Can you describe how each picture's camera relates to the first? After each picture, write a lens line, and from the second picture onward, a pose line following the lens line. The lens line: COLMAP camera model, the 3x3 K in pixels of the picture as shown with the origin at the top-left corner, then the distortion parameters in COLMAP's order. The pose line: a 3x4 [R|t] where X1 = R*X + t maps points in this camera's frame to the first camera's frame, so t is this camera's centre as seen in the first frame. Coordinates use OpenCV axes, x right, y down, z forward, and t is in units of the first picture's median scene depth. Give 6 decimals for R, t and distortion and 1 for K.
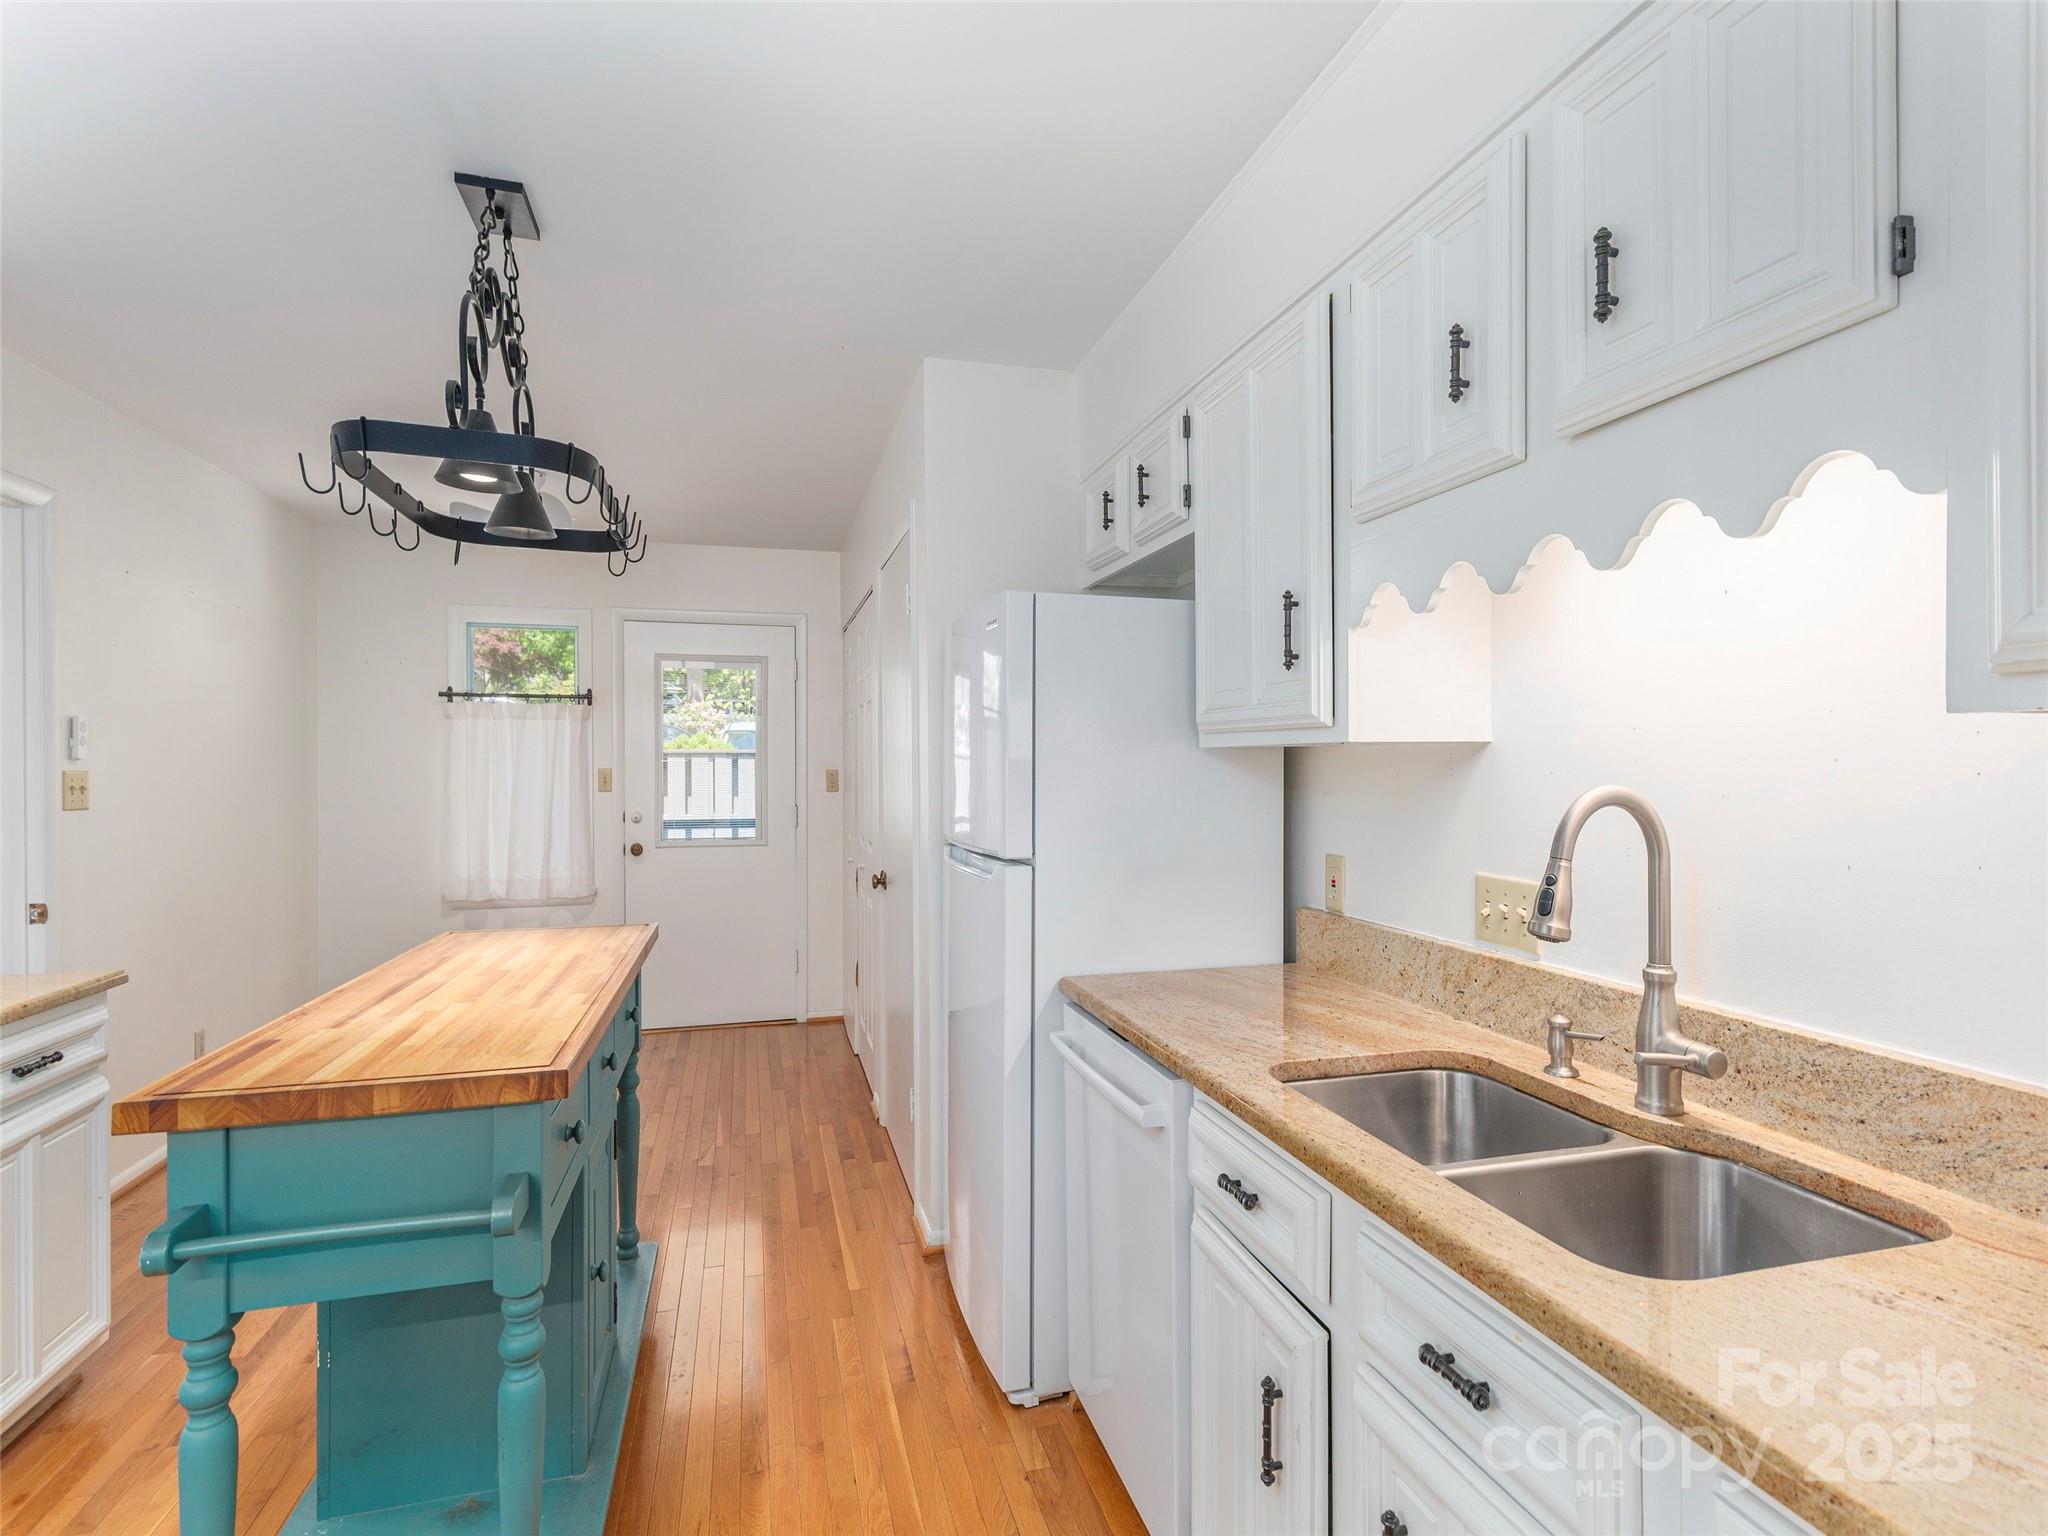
lens RADIAL K [[999.1, 0, 1018.5], [0, 999.1, 756.1], [0, 0, 1]] dist [0.009462, -0.002093]
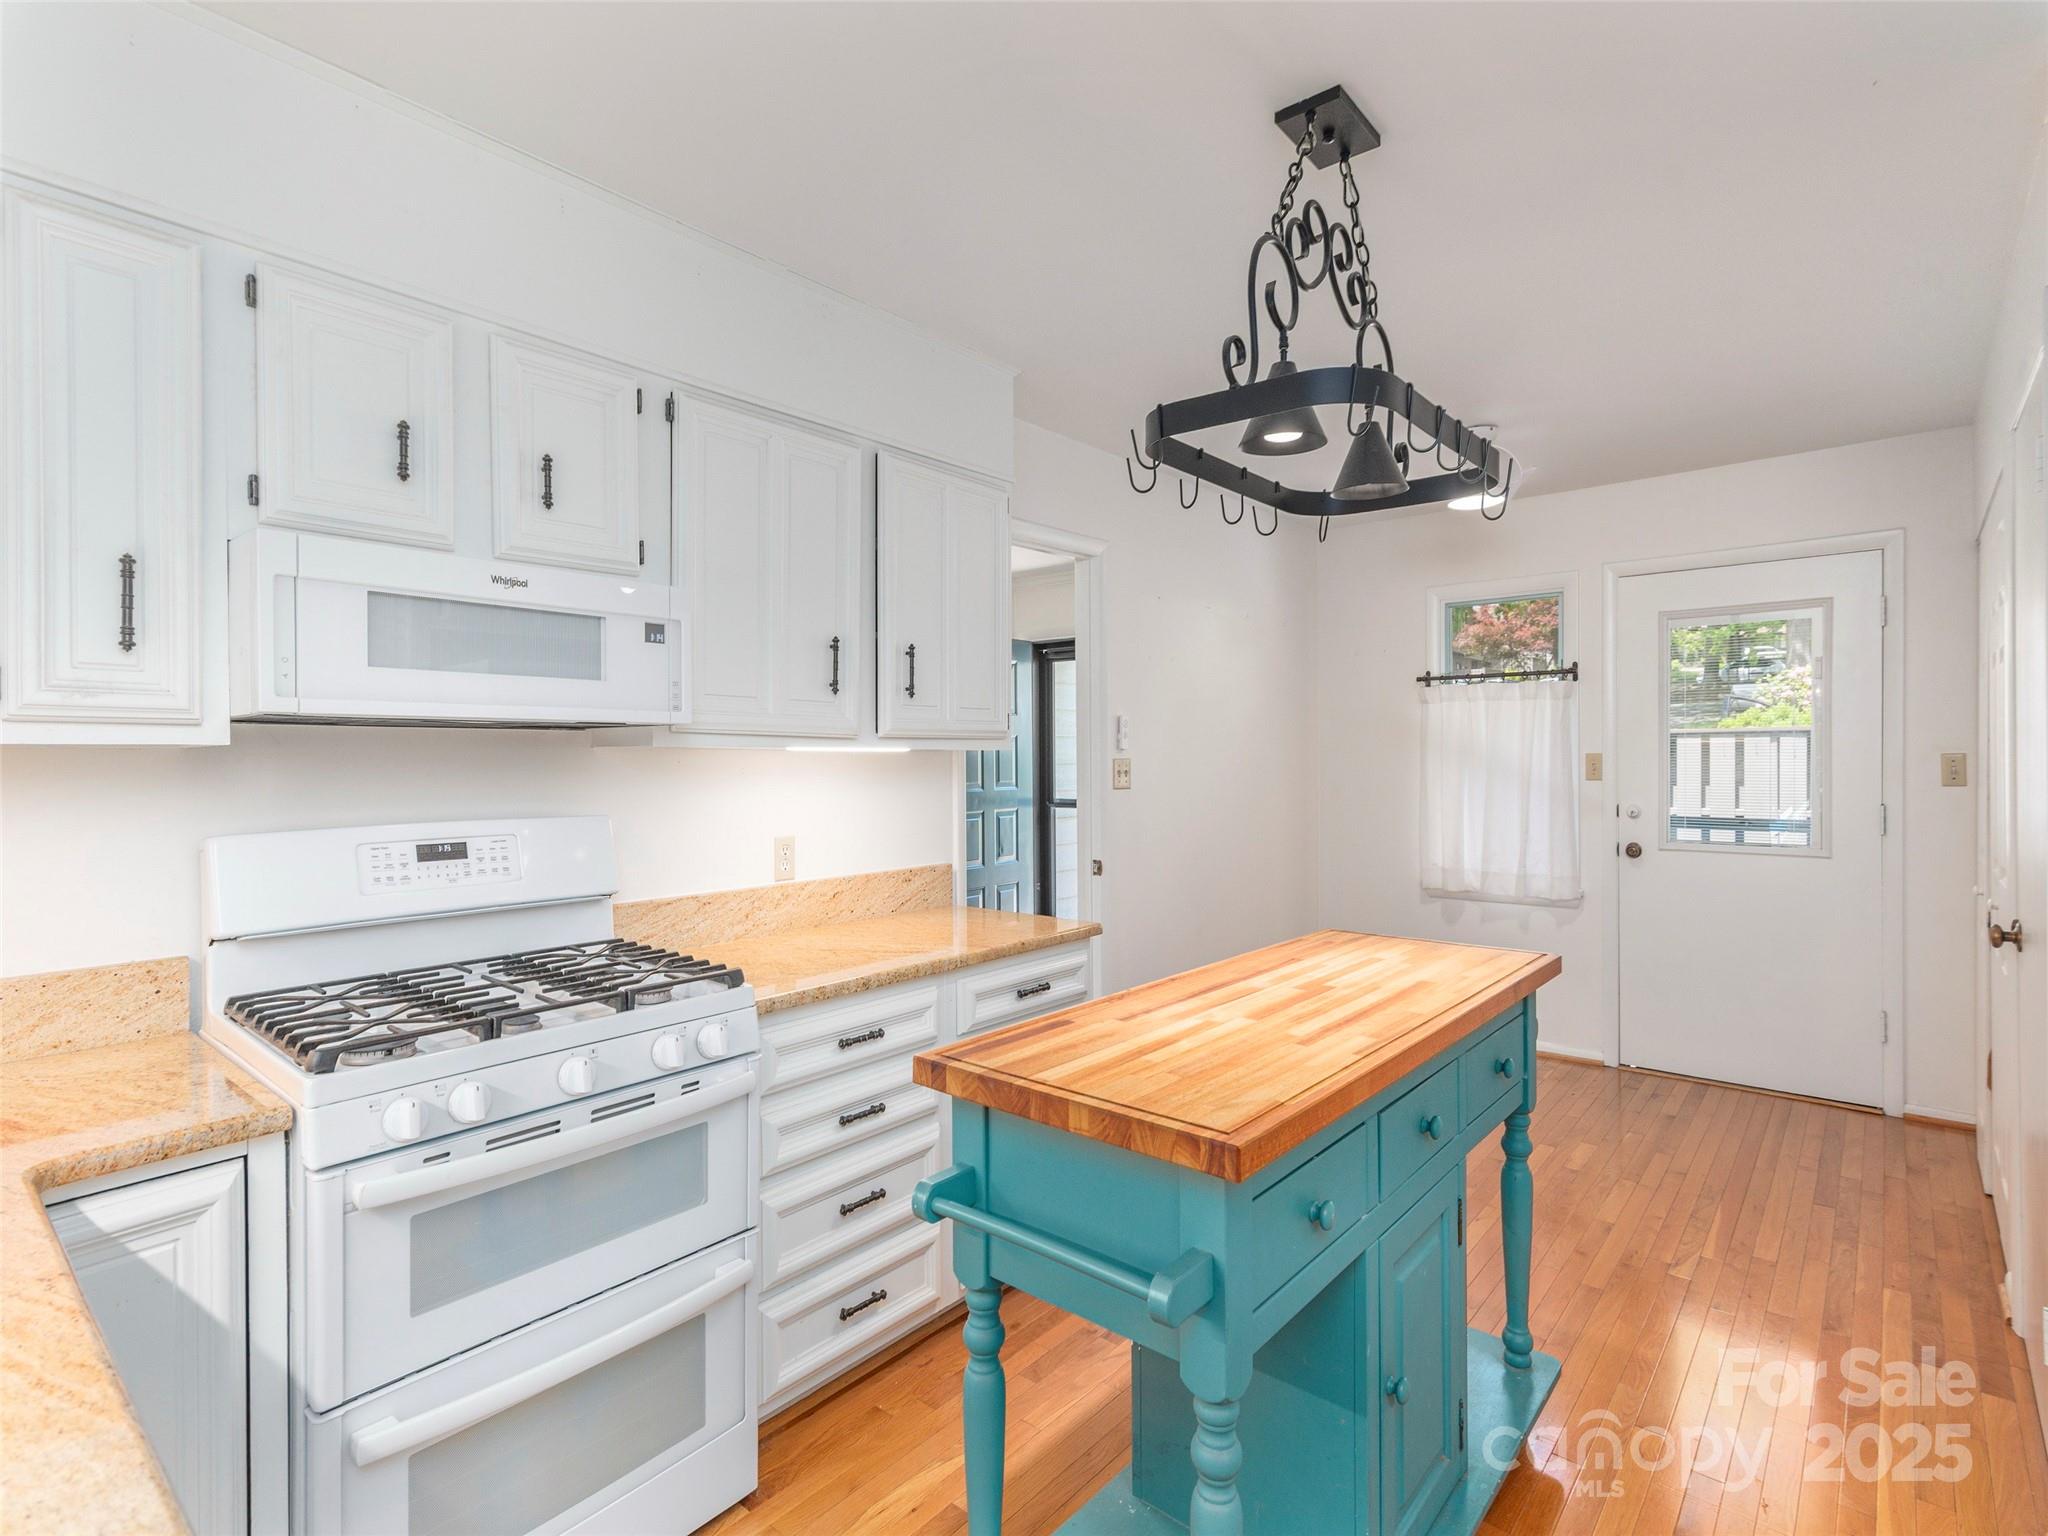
lens RADIAL K [[999.1, 0, 1018.5], [0, 999.1, 756.1], [0, 0, 1]] dist [0.009462, -0.002093]
pose [[0.555183, -0.001922, -0.831726, 0.046591], [0.017291, 0.999808, 0.009231, -0.002400], [0.831549, -0.019507, 0.555109, 0.179662]]
